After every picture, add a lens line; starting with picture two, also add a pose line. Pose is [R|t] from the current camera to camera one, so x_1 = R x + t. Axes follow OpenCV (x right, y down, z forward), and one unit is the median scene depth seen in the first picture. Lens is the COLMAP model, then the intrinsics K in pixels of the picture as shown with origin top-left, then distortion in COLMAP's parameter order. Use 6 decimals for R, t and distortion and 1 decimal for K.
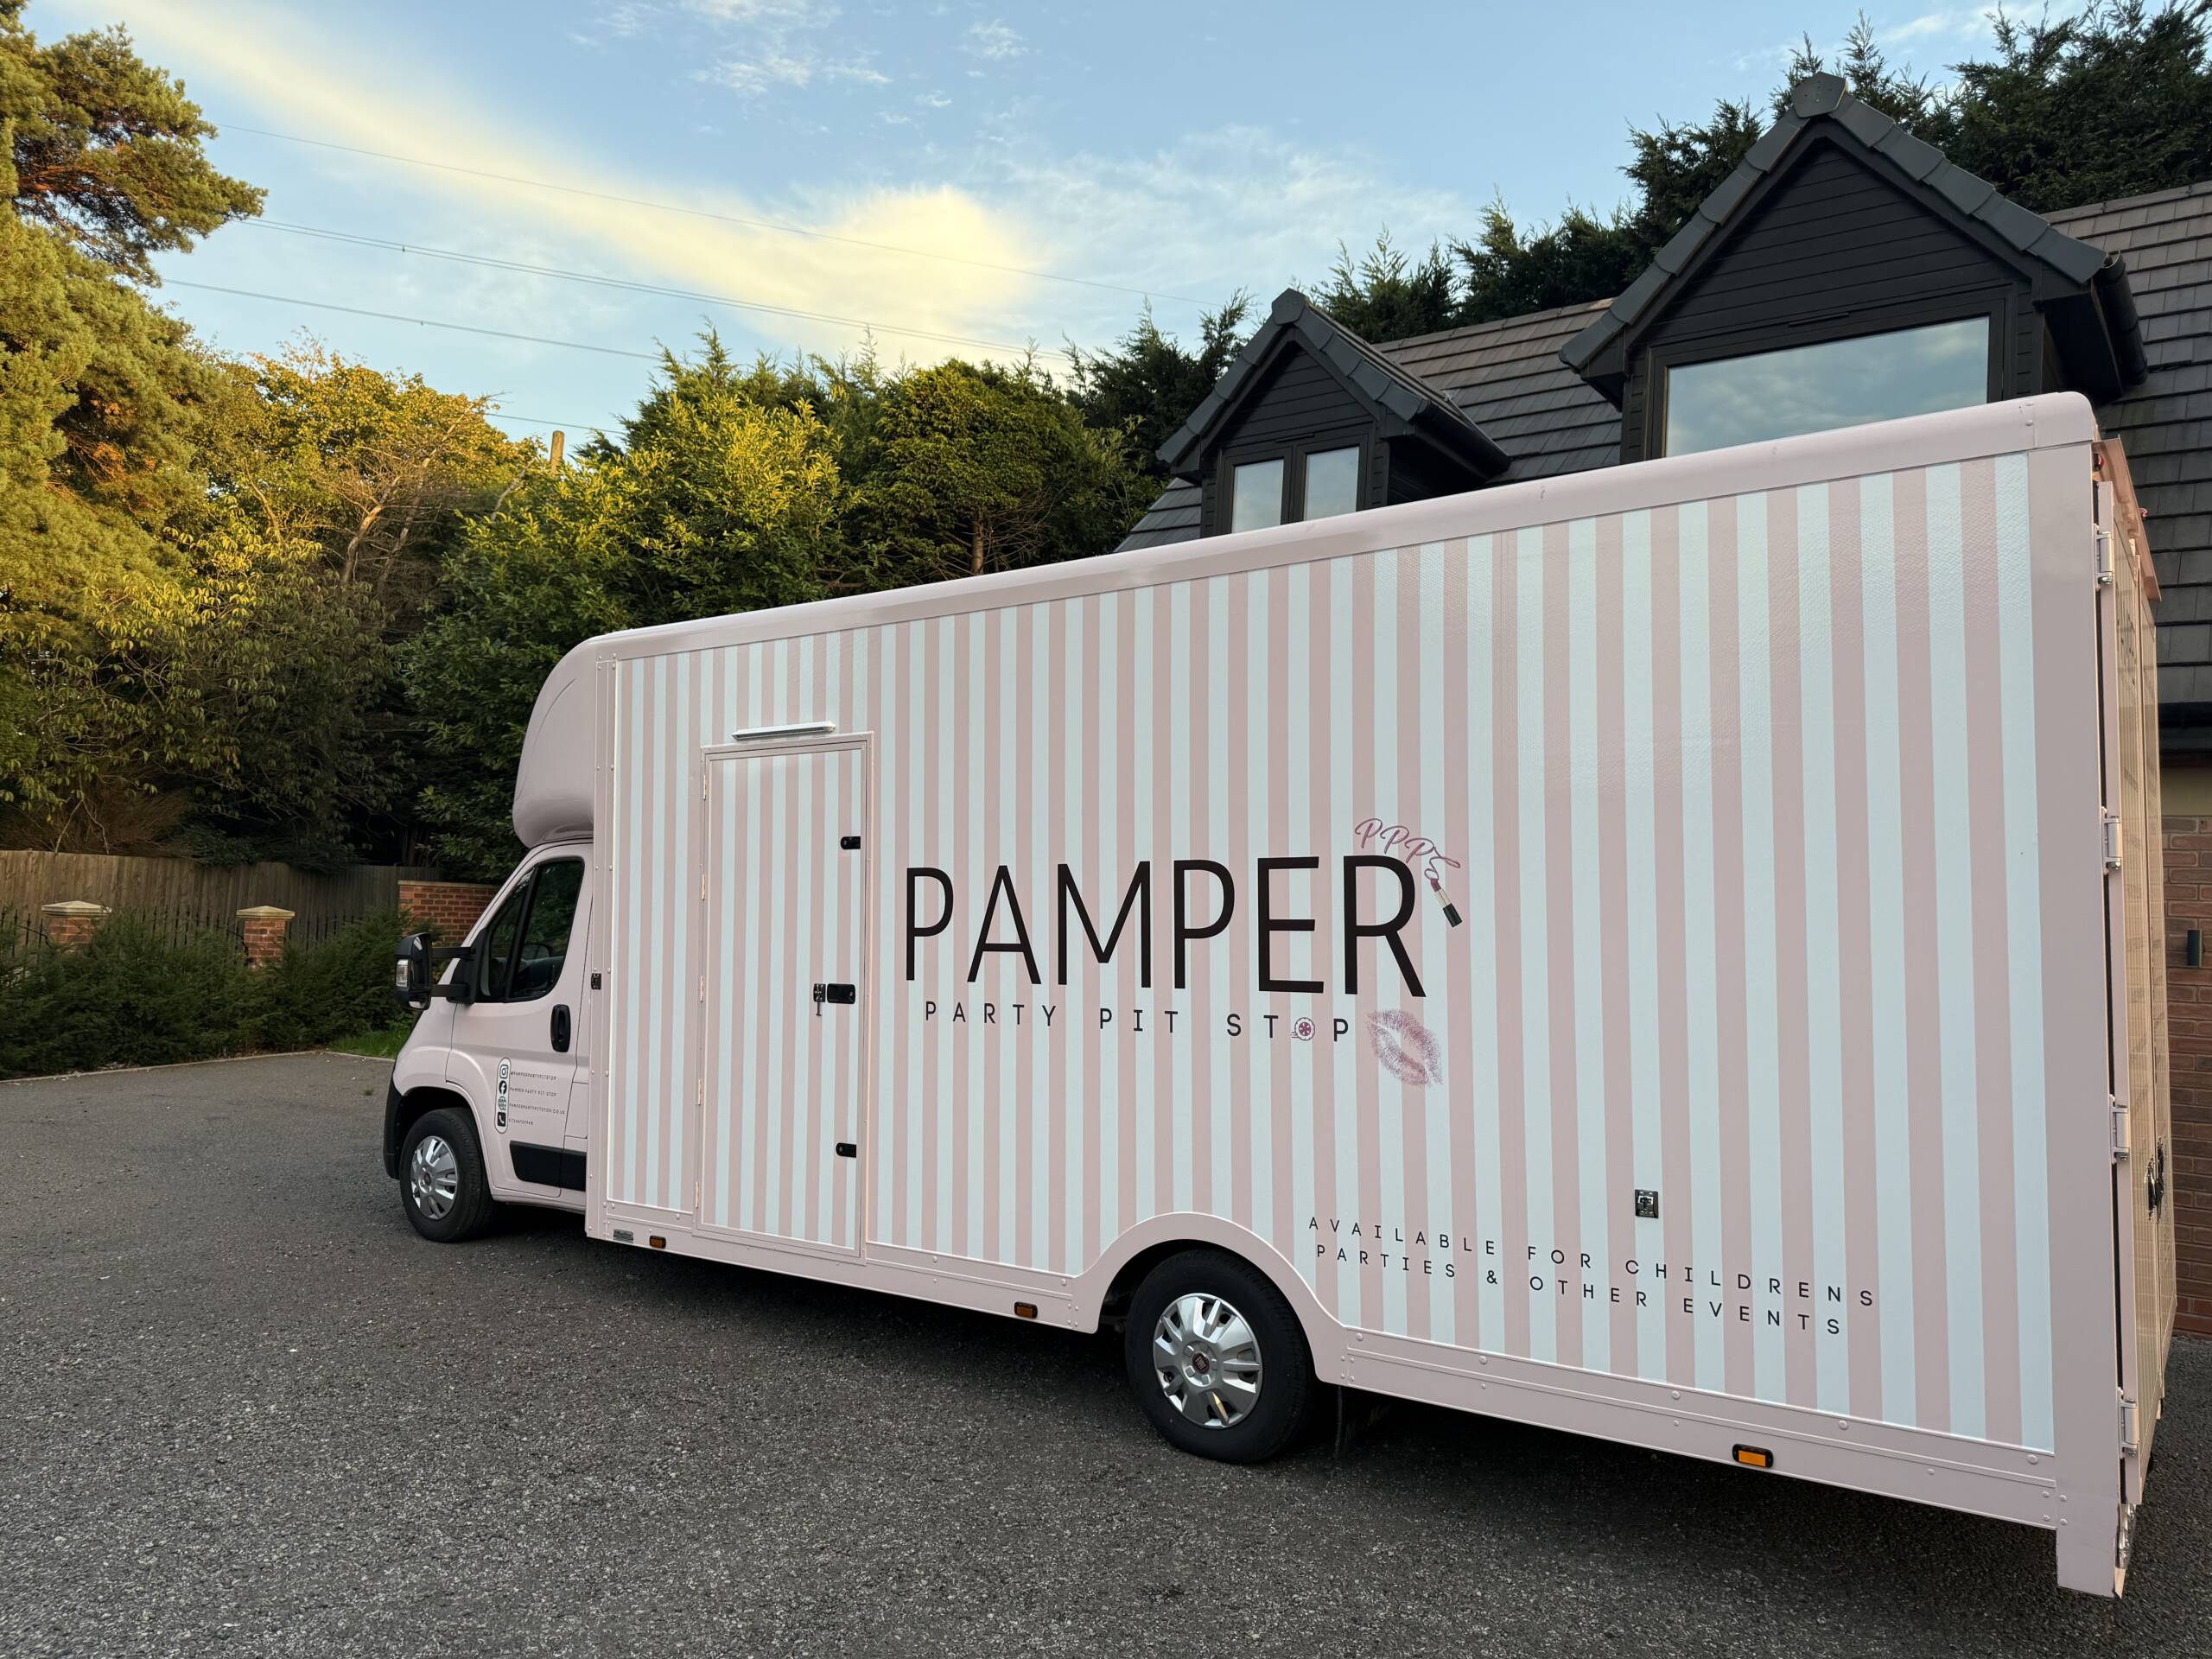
lens RADIAL K [[1554.2, 0, 1086.0], [0, 1554.2, 795.9], [0, 0, 1]] dist [0.098847, -0.139984]
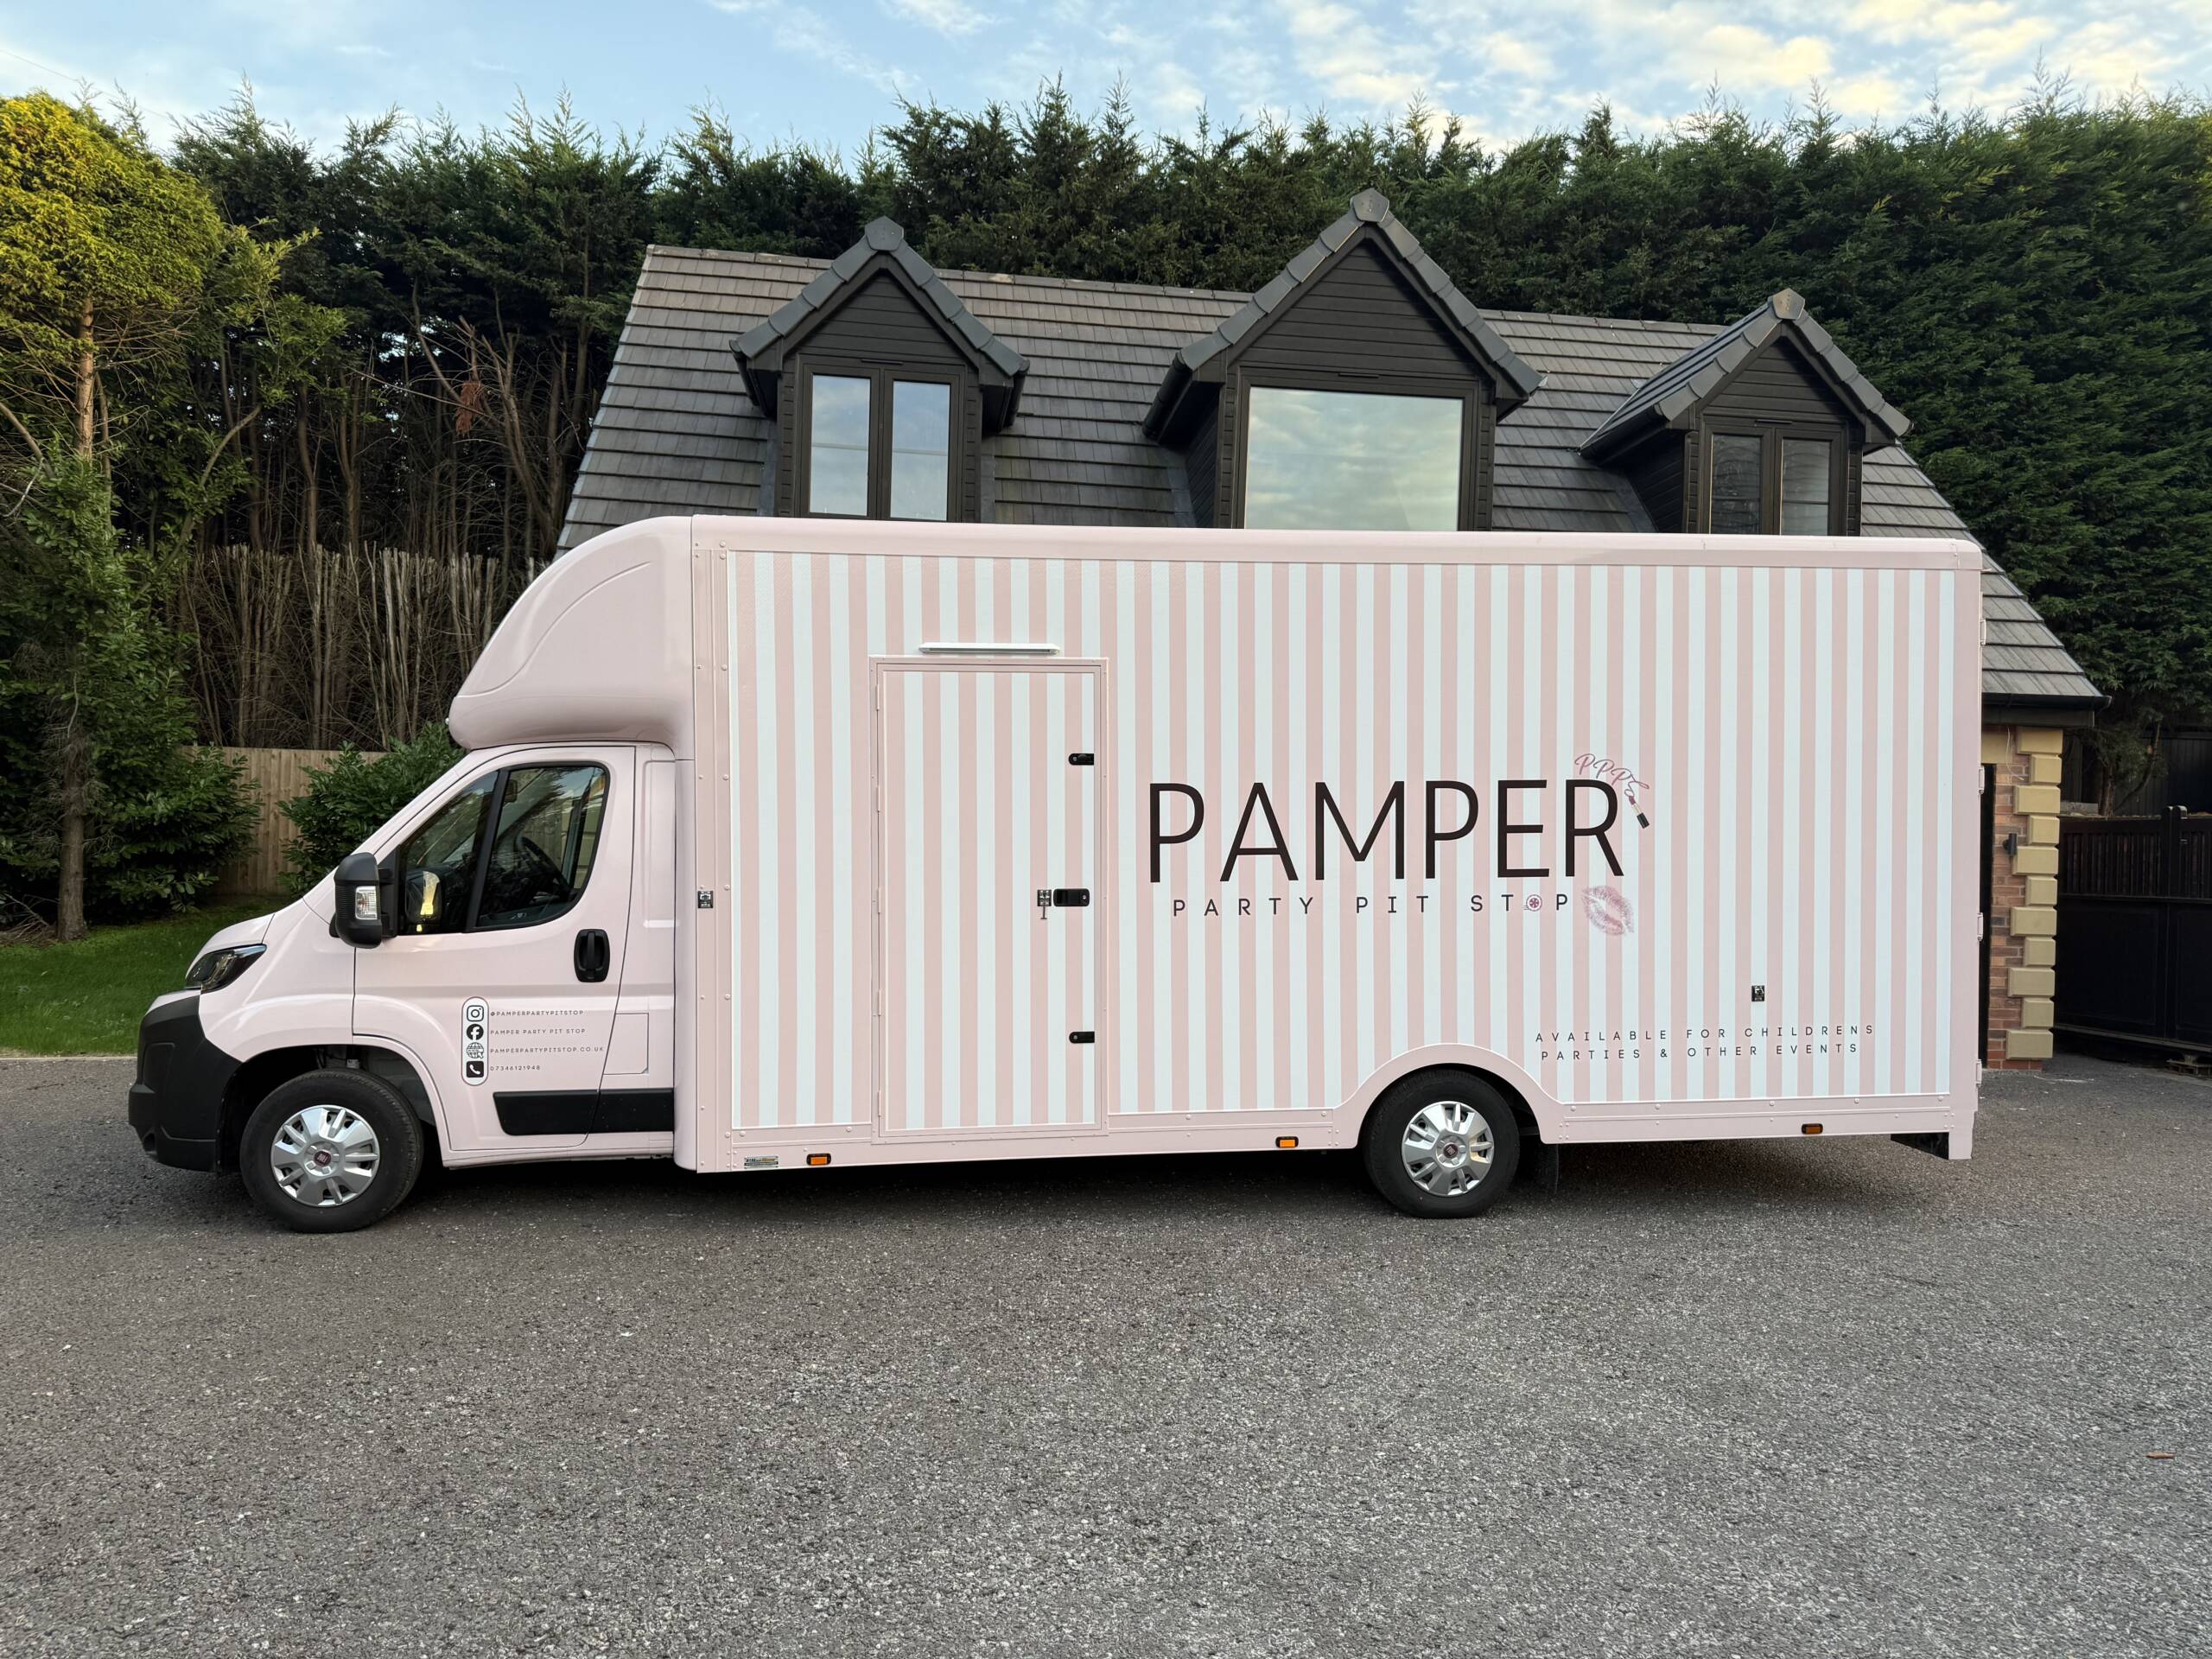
lens RADIAL K [[1518.0, 0, 1074.2], [0, 1518.0, 818.4], [0, 0, 1]] dist [0.060332, -0.060578]
pose [[0.727035, -0.018690, 0.686346, -1.032214], [-0.046230, 0.996028, 0.076095, -0.010099], [-0.685042, -0.087054, 0.723283, 0.284580]]
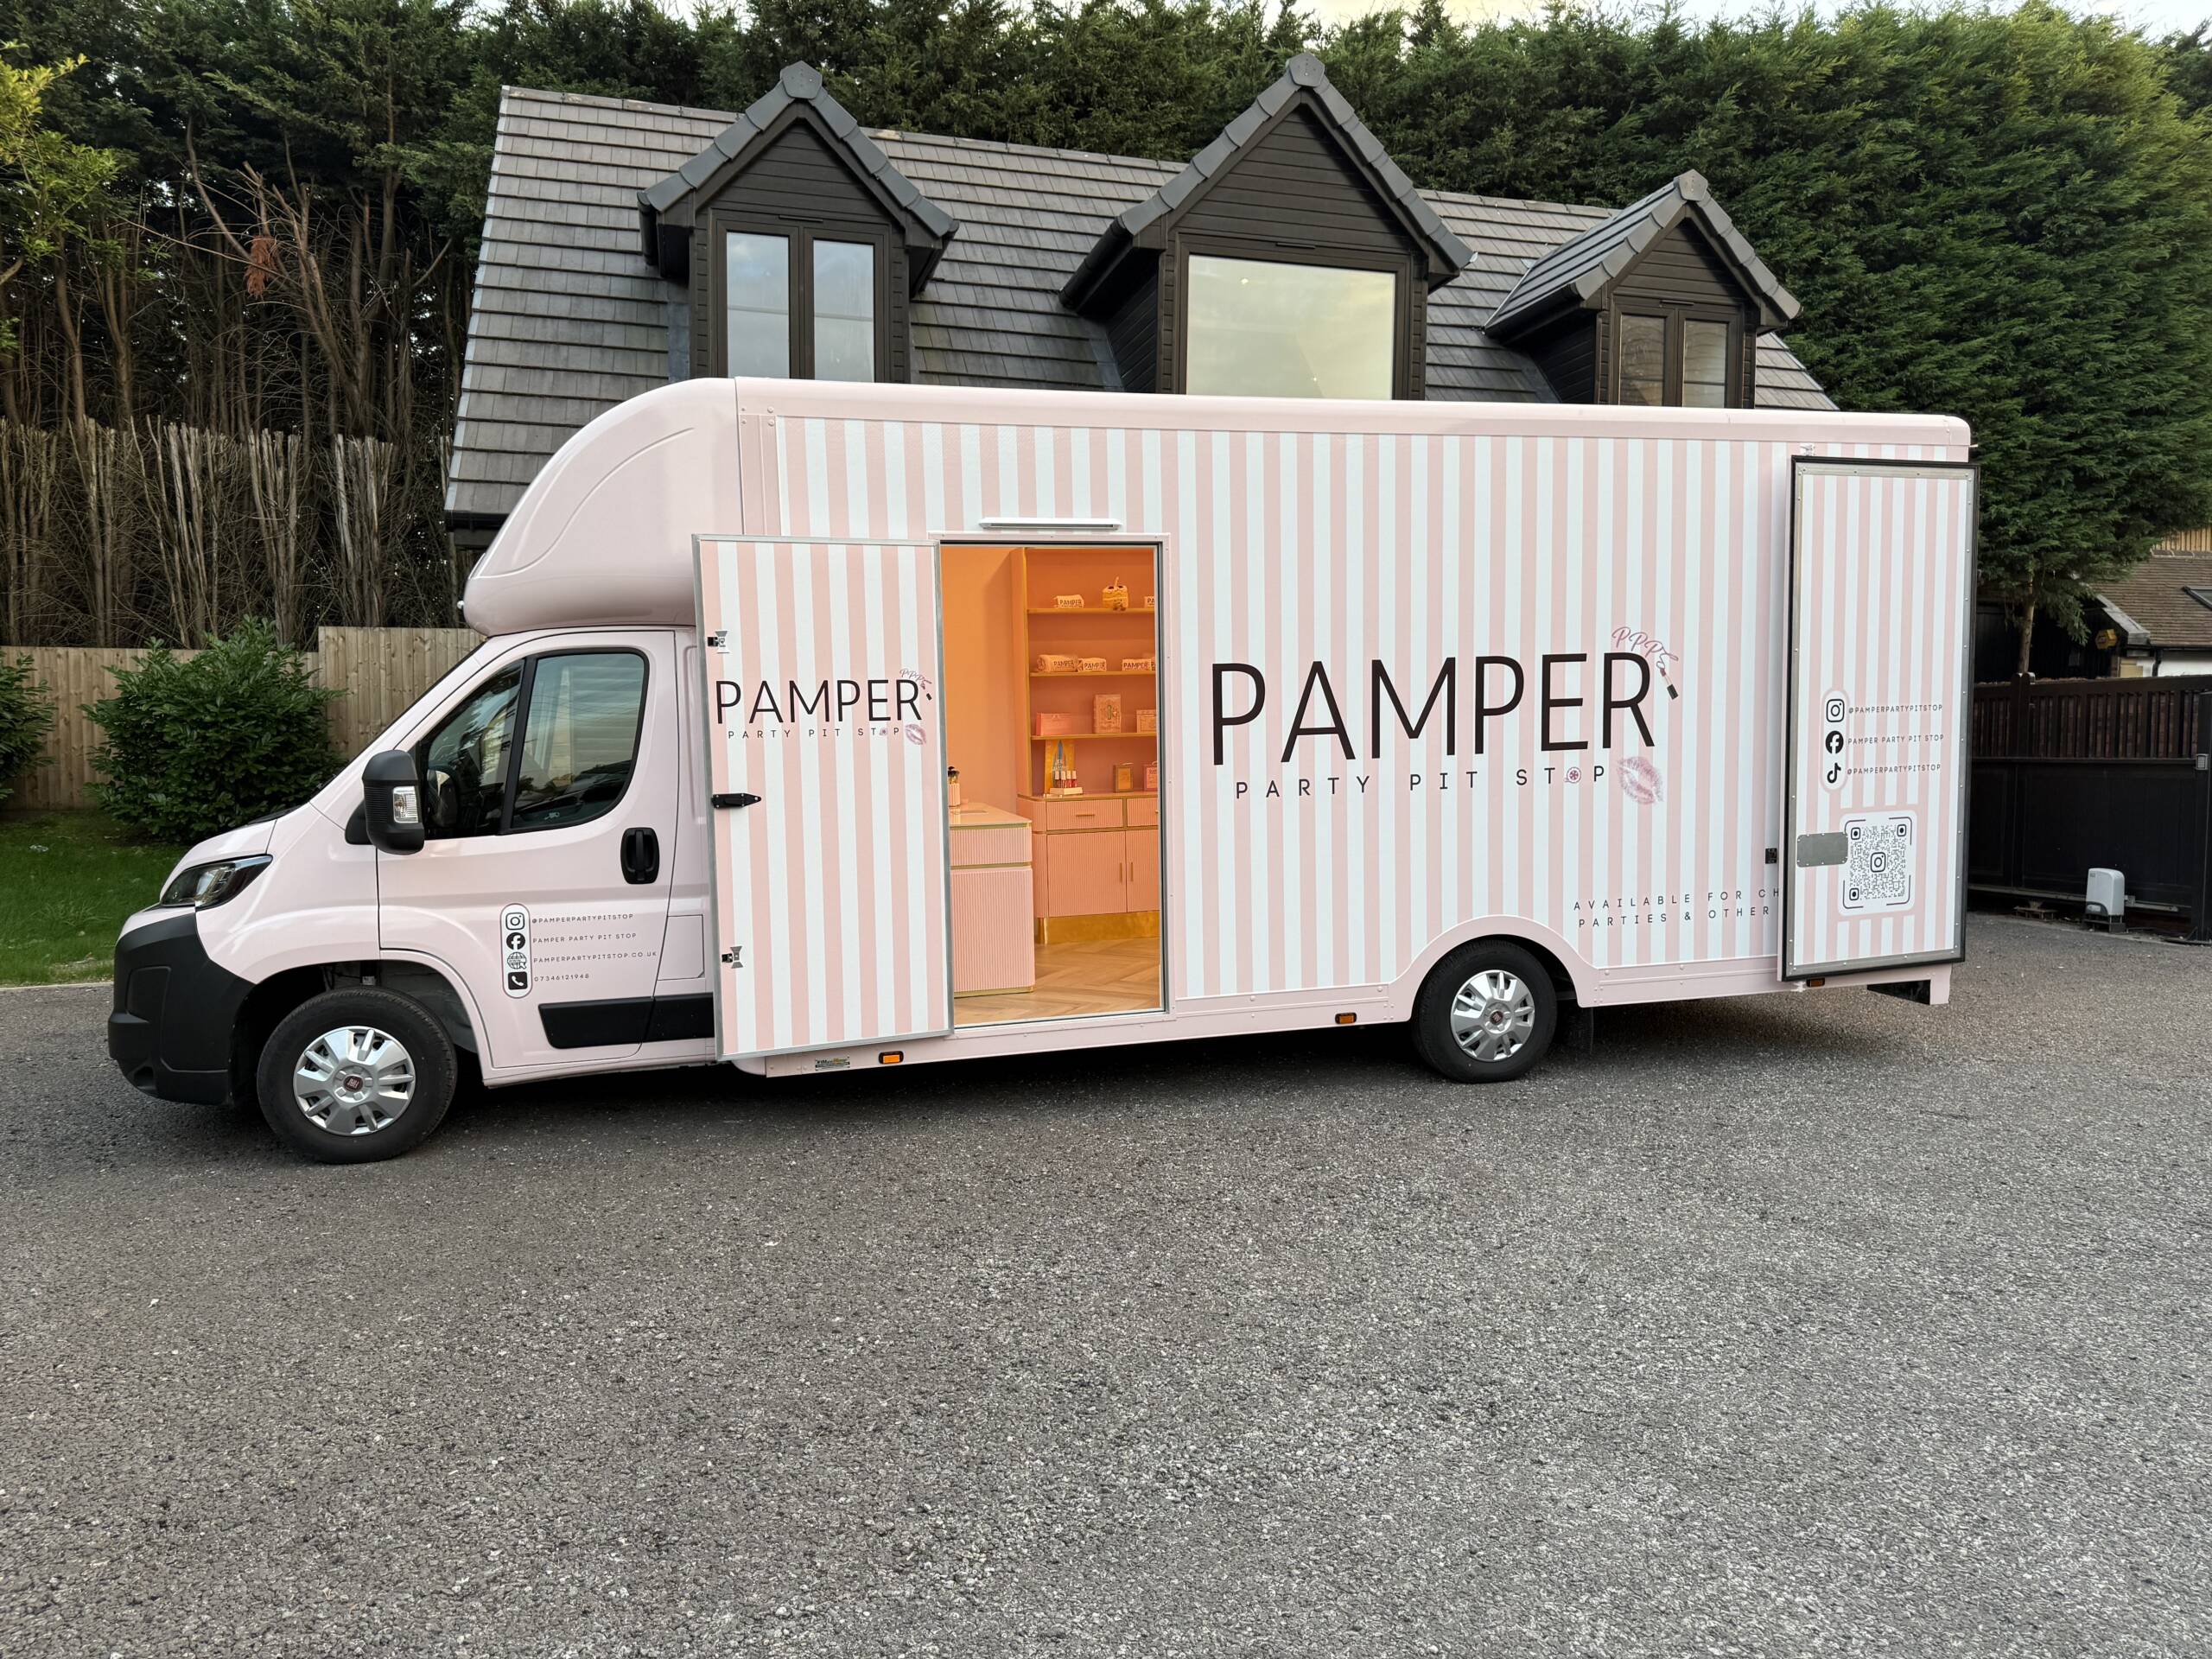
lens RADIAL K [[1518.0, 0, 1074.2], [0, 1518.0, 818.4], [0, 0, 1]] dist [0.060332, -0.060578]
pose [[0.624396, -0.087780, 0.776160, -1.159578], [-0.036708, 0.989270, 0.141412, 0.007727], [-0.780245, -0.116788, 0.614474, 0.467373]]
